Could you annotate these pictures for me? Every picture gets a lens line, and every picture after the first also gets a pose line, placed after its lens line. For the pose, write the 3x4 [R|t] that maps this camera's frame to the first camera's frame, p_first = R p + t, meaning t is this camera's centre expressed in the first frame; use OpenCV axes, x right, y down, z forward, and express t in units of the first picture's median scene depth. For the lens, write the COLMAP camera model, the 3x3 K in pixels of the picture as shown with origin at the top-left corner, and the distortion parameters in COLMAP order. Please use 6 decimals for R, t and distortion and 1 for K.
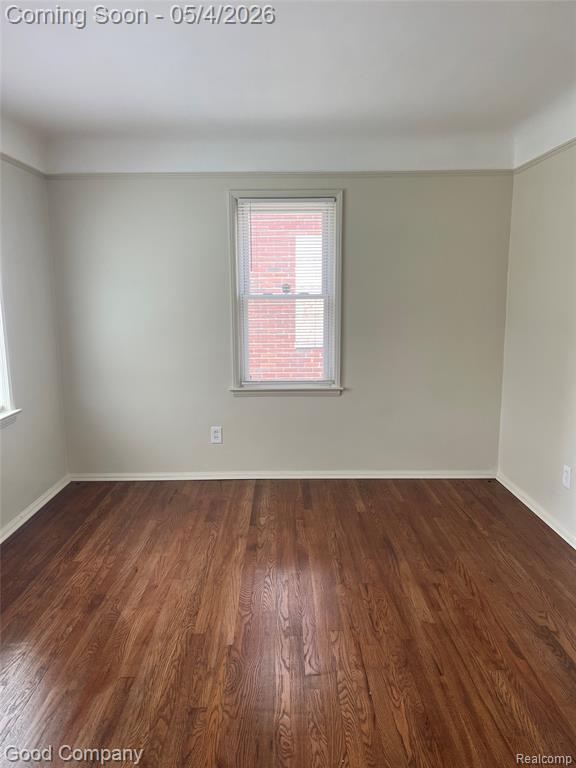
lens RADIAL K [[592.4, 0, 283.3], [0, 592.4, 389.3], [0, 0, 1]] dist [0.110219, -0.147504]
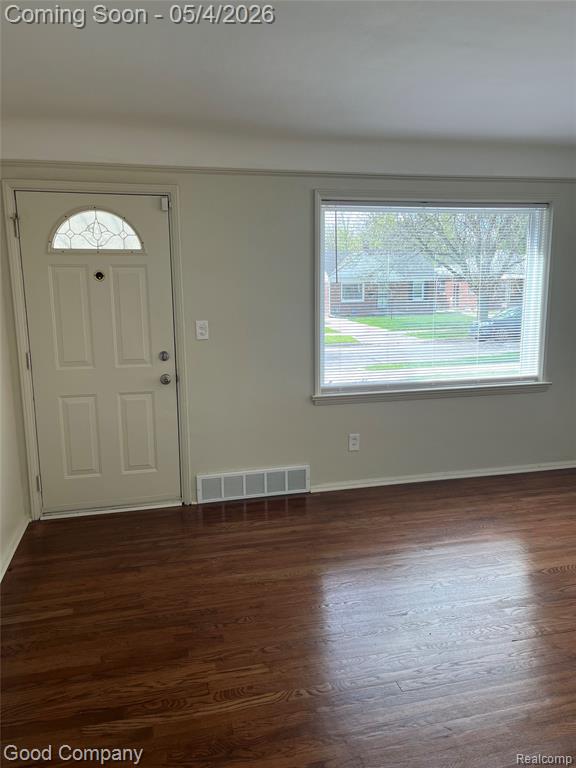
lens RADIAL K [[592.4, 0, 283.3], [0, 592.4, 389.3], [0, 0, 1]] dist [0.110219, -0.147504]
pose [[0.235834, 0.170712, -0.956682, 0.758384], [-0.144810, 0.979632, 0.139110, -0.057997], [0.960943, 0.105730, 0.255752, 0.142549]]
